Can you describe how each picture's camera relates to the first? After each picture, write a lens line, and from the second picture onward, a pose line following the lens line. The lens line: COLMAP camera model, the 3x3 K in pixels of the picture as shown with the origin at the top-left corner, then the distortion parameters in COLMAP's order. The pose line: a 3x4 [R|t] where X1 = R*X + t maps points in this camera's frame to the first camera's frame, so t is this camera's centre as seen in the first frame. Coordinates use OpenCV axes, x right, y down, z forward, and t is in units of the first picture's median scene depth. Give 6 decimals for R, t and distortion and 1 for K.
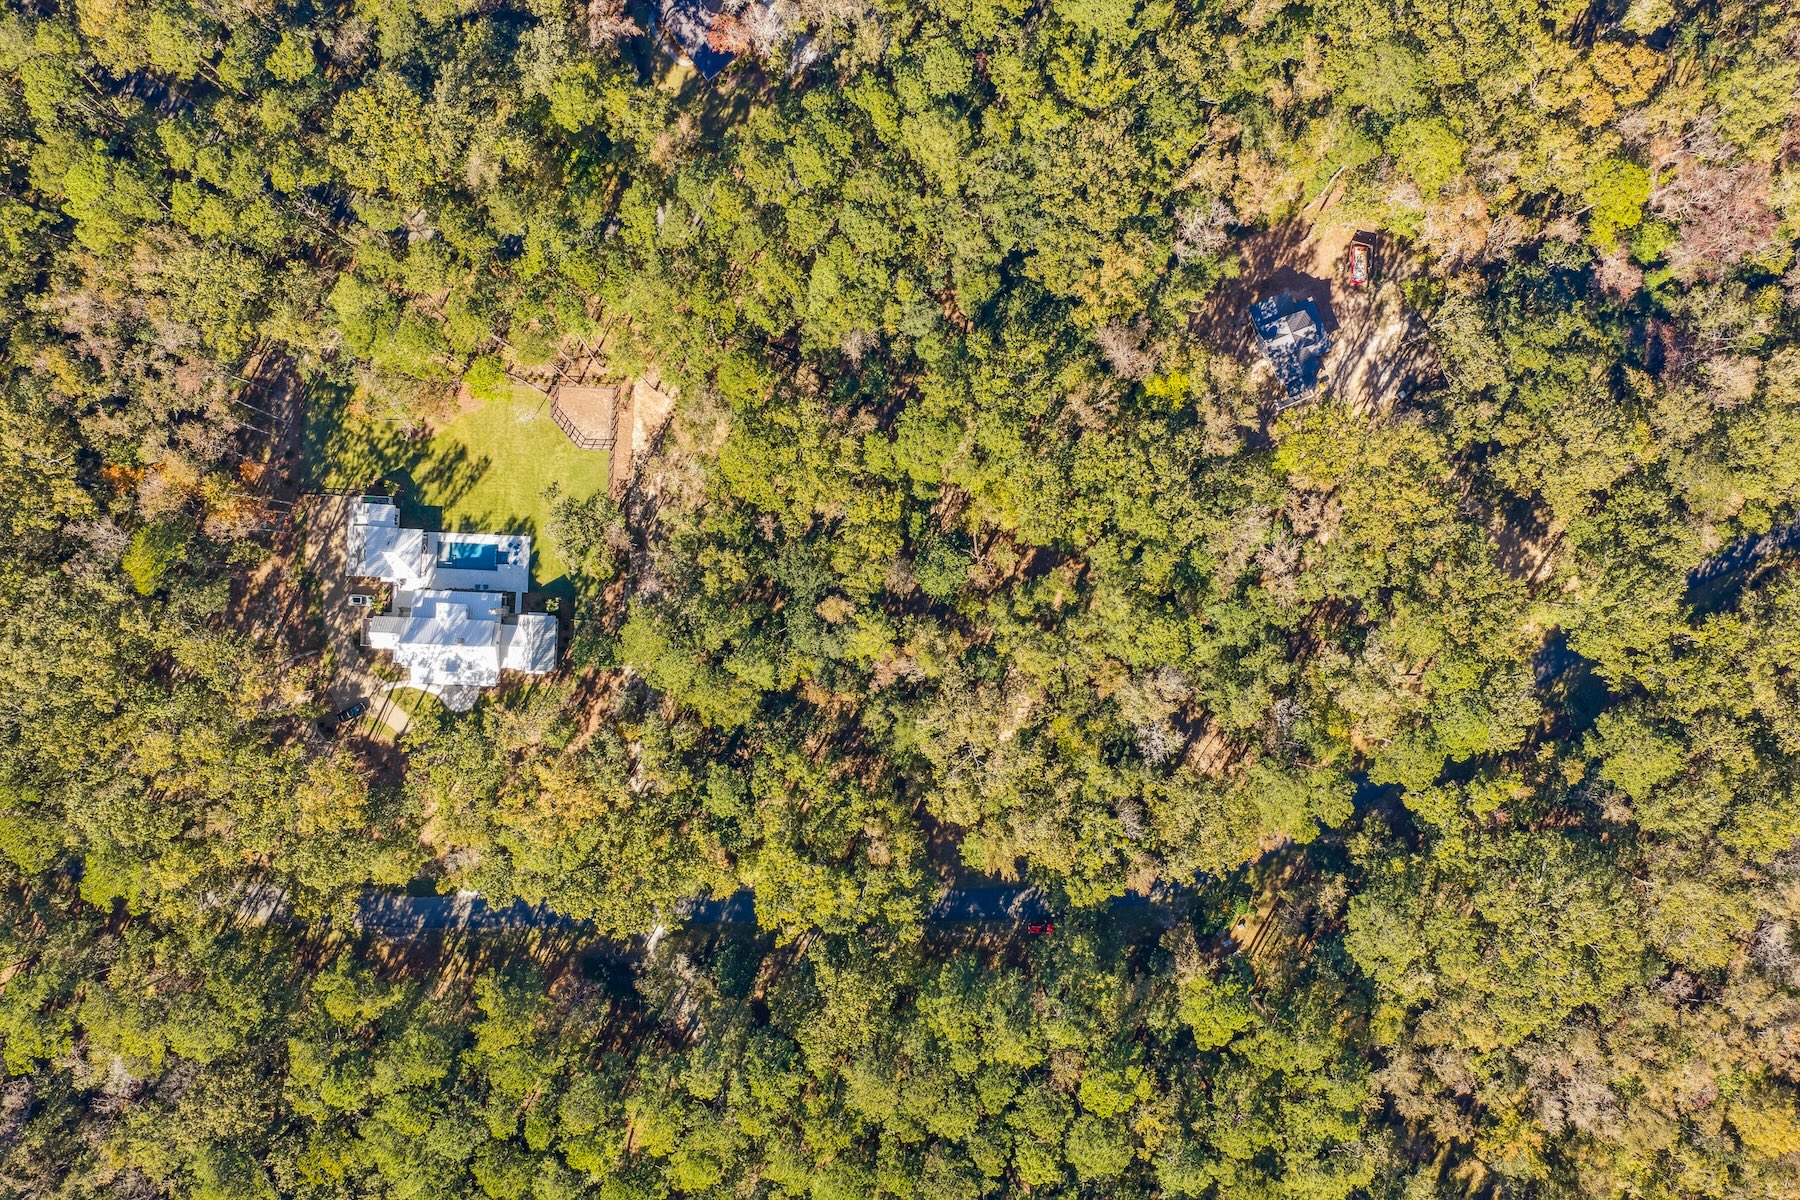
lens RADIAL K [[1451.0, 0, 900.0], [0, 1451.0, 600.0], [0, 0, 1]] dist [-0.000329, -0.000400]
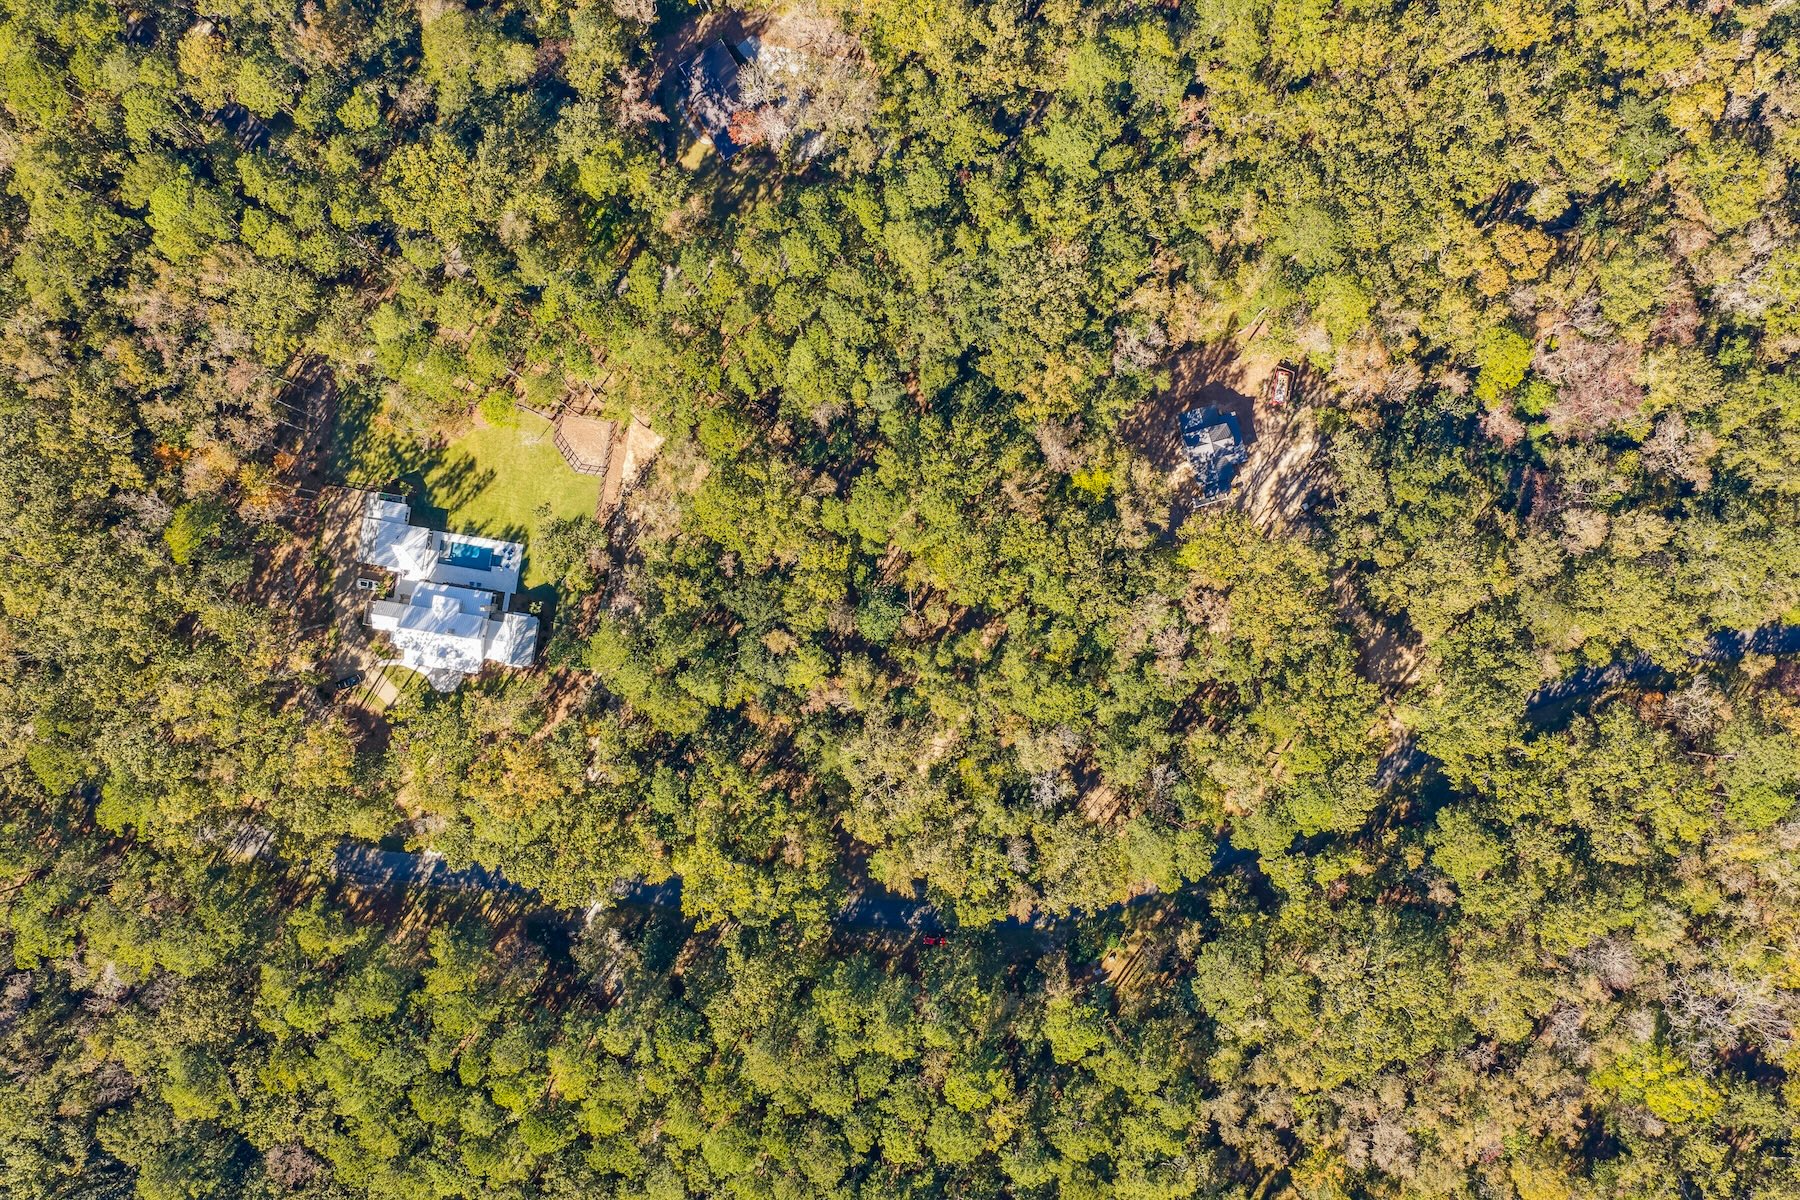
lens RADIAL K [[1448.1, 0, 900.0], [0, 1448.1, 600.0], [0, 0, 1]] dist [0.000320, 0.000119]
pose [[0.993761, 0.111533, 0.000624, 0.043603], [-0.111534, 0.993758, 0.002178, -0.039592], [-0.000377, -0.002234, 0.999997, -0.135942]]
